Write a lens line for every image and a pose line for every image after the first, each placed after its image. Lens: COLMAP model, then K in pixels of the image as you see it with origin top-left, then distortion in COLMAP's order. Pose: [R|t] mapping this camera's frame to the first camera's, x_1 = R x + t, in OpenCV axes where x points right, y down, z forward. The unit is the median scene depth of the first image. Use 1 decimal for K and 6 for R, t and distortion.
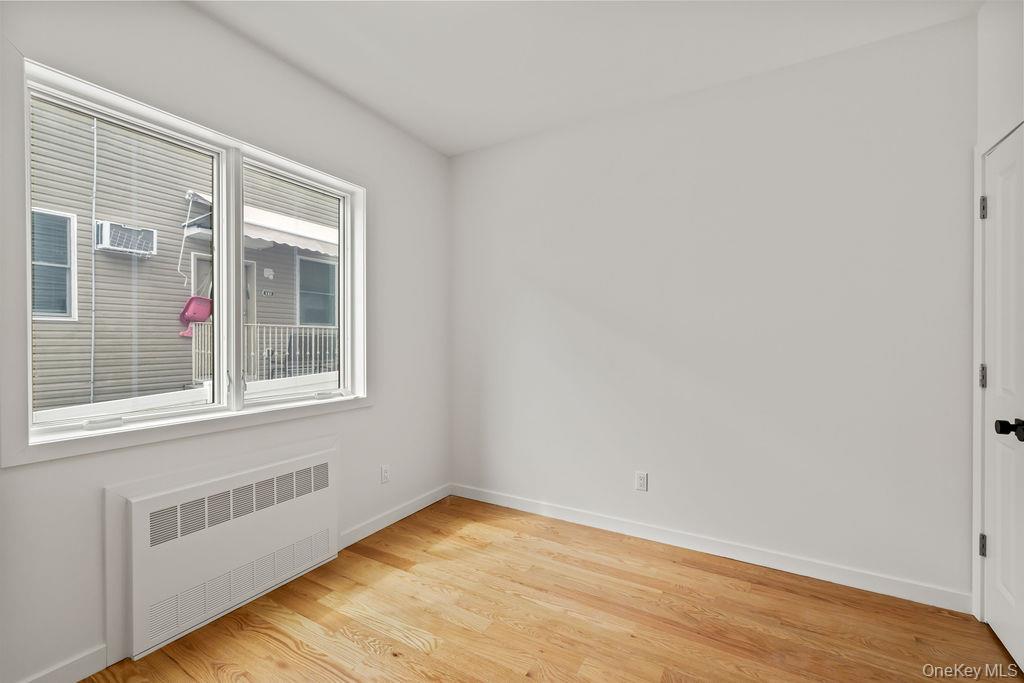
lens RADIAL K [[429.9, 0, 512.2], [0, 429.9, 341.2], [0, 0, 1]] dist [0.002884, -0.000364]
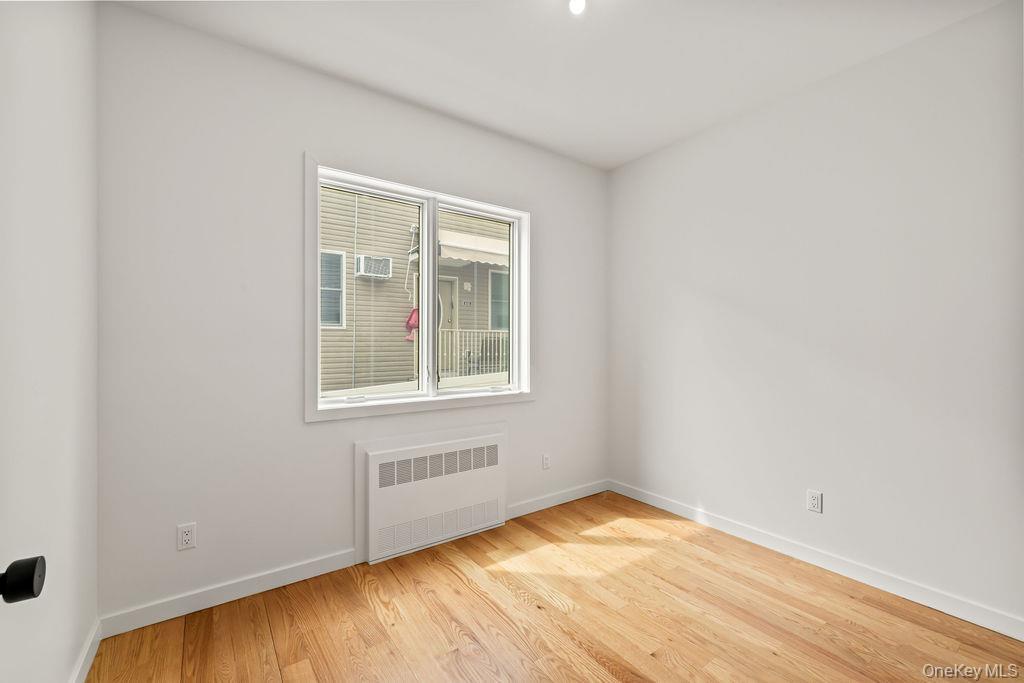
lens RADIAL K [[432.2, 0, 512.1], [0, 432.2, 338.1], [0, 0, 1]] dist [0.000597, 0.000367]
pose [[0.910969, -0.003577, -0.412460, 0.115328], [-0.002101, 0.999909, -0.013310, -0.000777], [0.412470, 0.012991, 0.910879, -0.096912]]
